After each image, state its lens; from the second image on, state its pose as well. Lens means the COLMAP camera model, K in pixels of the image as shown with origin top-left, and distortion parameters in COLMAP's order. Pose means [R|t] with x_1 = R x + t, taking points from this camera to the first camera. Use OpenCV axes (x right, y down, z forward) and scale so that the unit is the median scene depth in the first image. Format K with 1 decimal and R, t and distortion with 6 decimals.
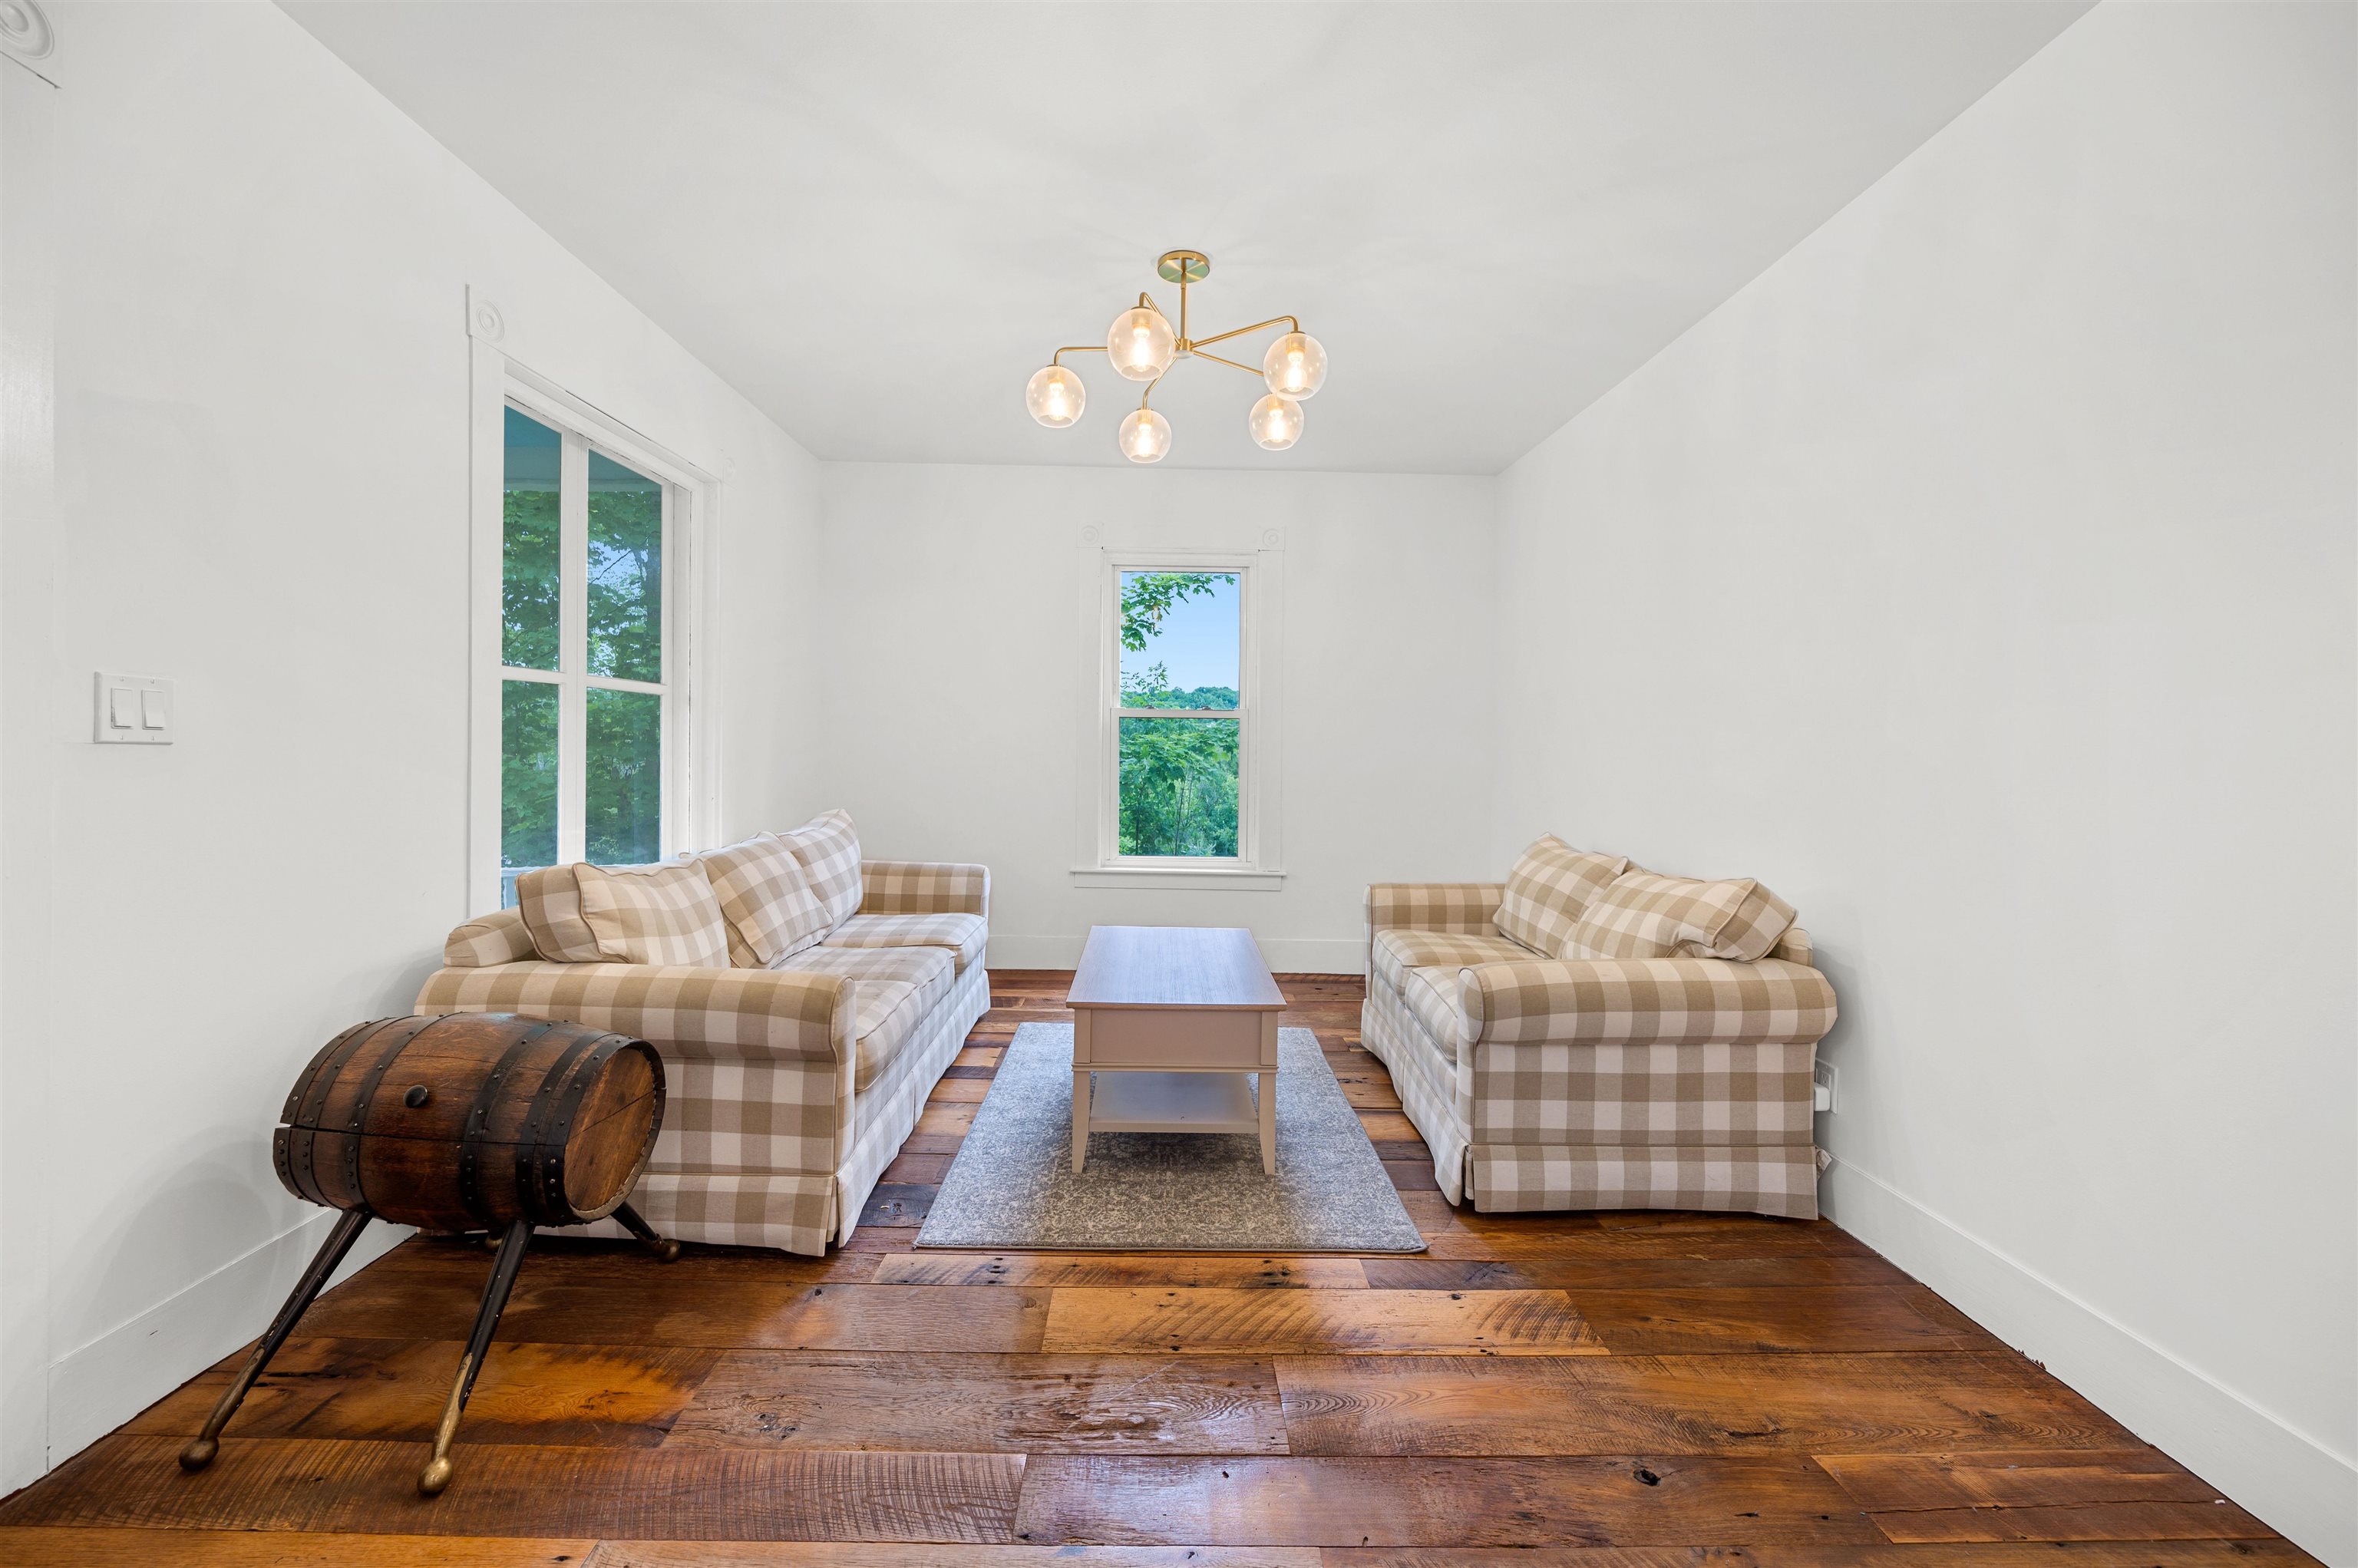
lens RADIAL K [[935.7, 0, 1175.2], [0, 935.7, 754.4], [0, 0, 1]] dist [0.001845, -0.000188]
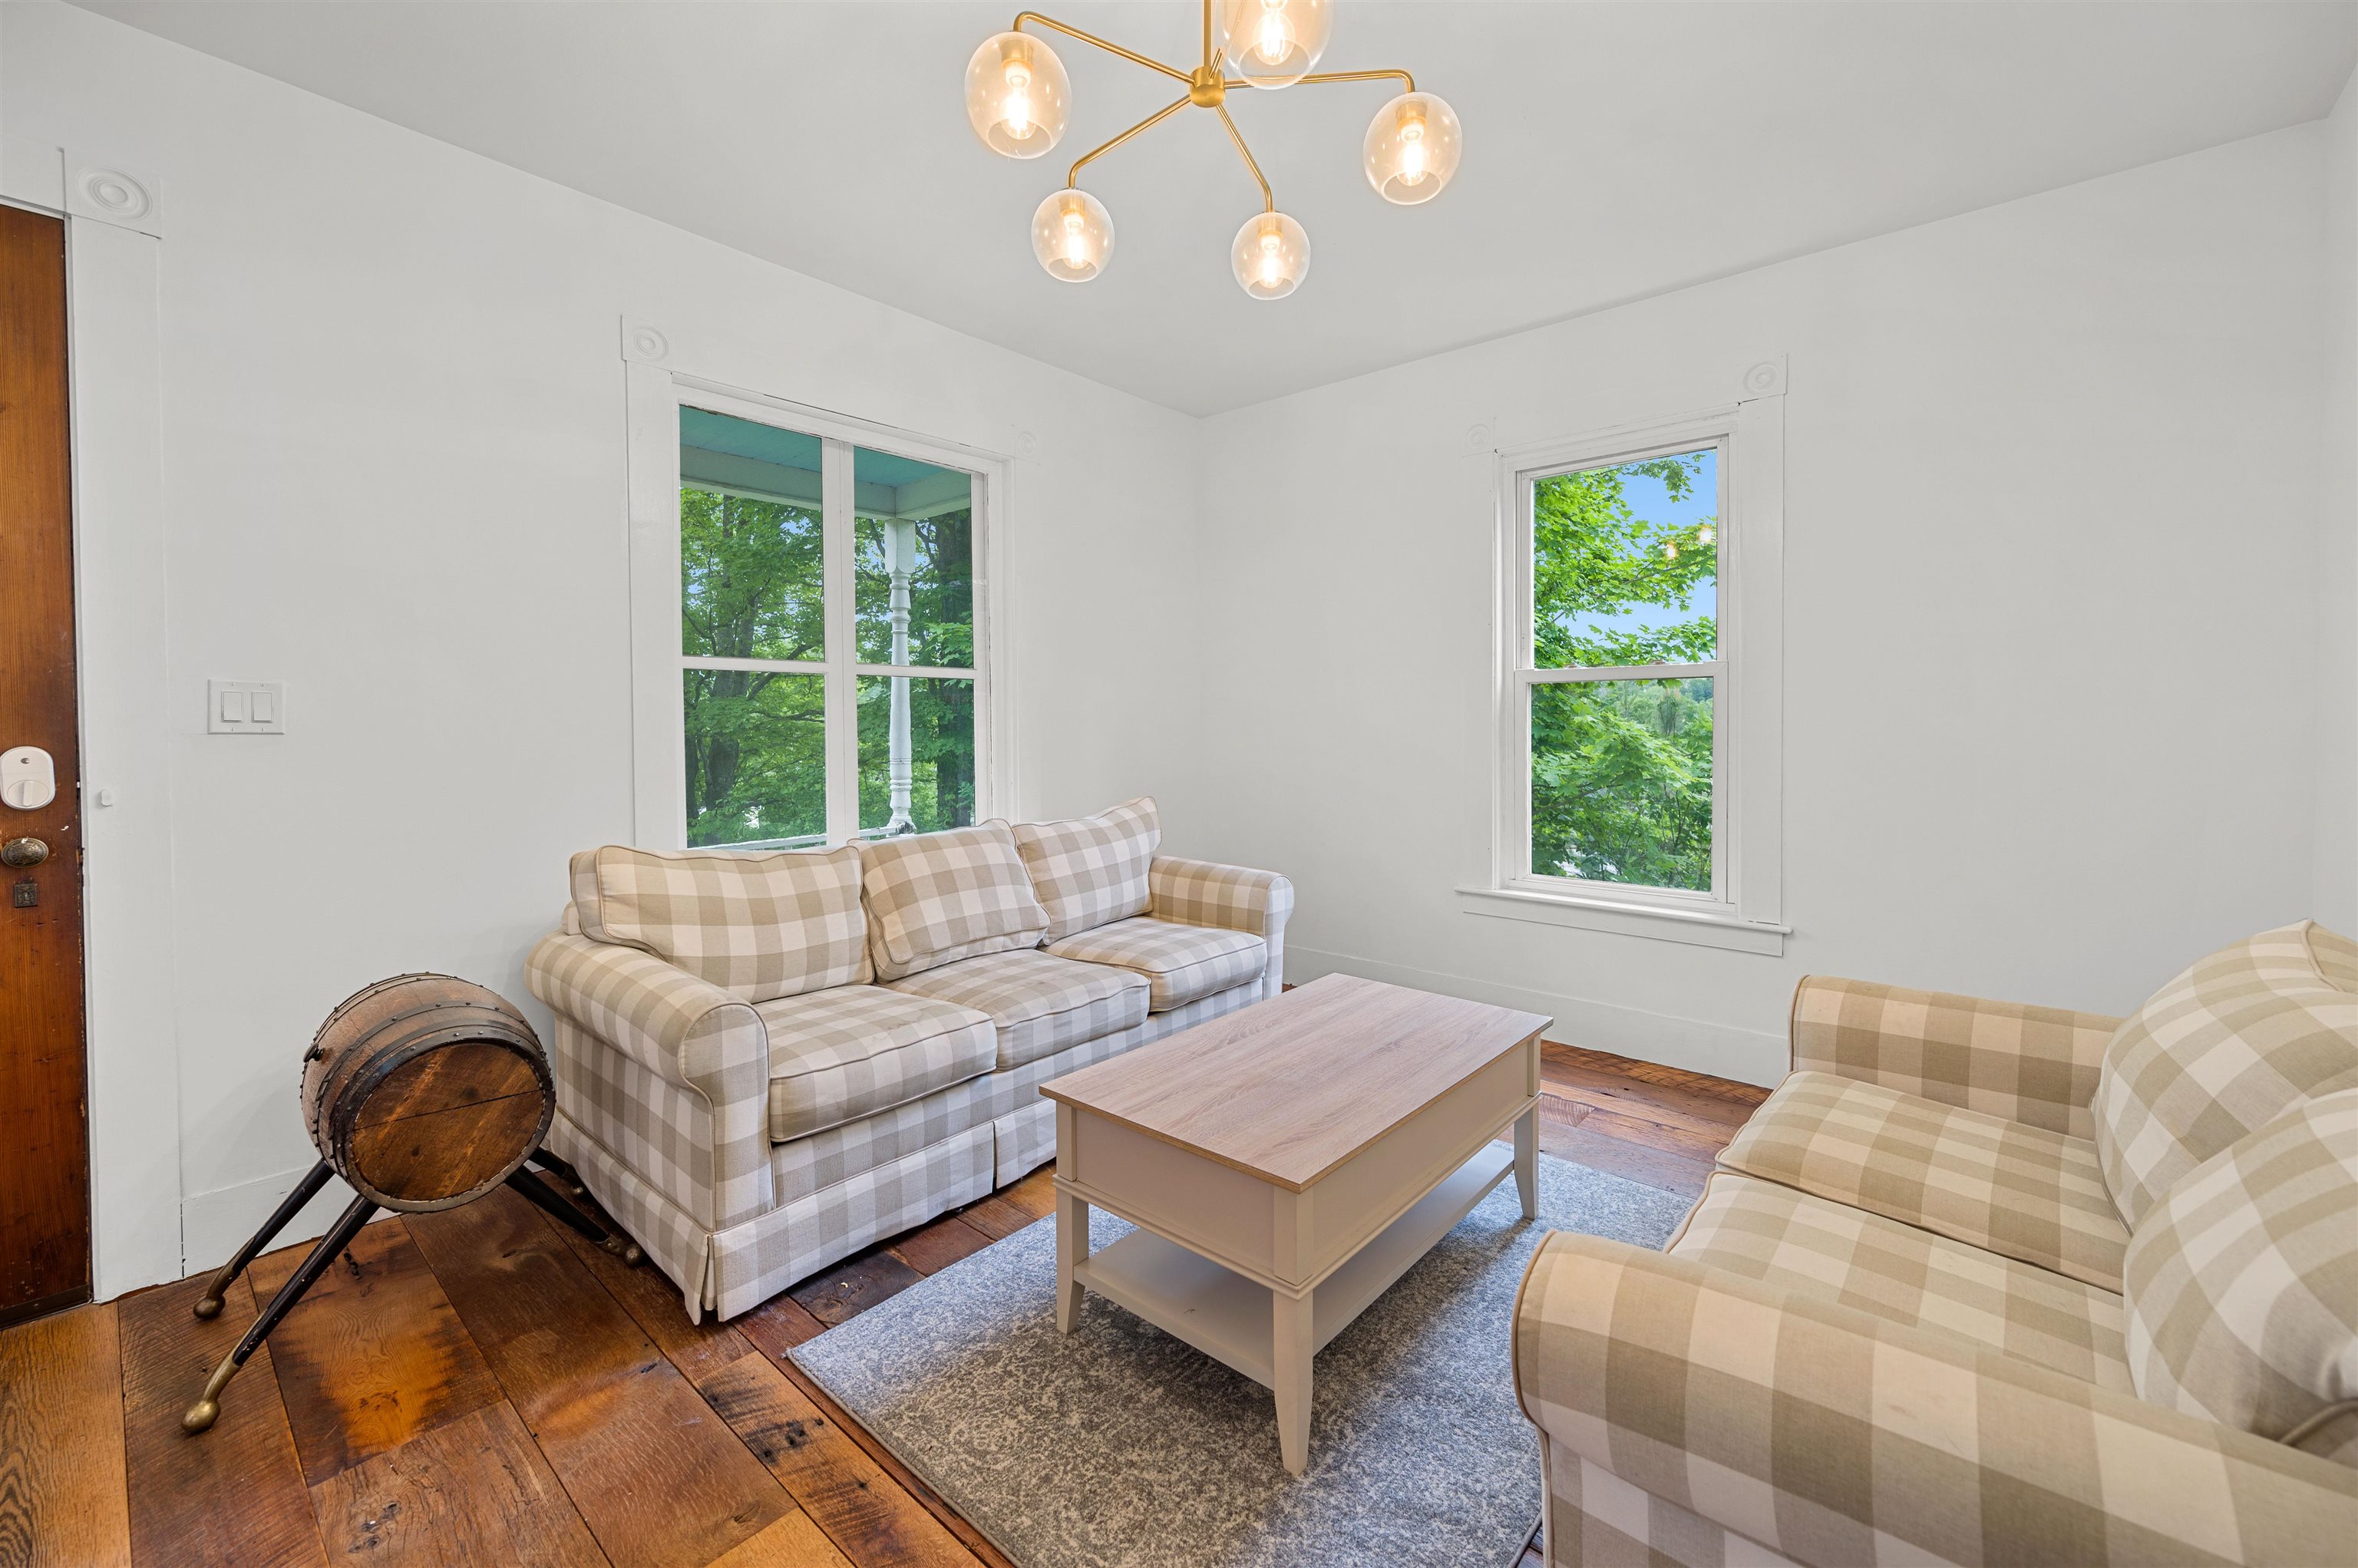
lens RADIAL K [[957.3, 0, 1180.1], [0, 957.3, 747.0], [0, 0, 1]] dist [0.001672, -0.000078]
pose [[0.747806, -0.000093, -0.663918, 0.453520], [0.008130, 0.999926, 0.009016, 0.003144], [0.663868, -0.012140, 0.747751, 0.546037]]
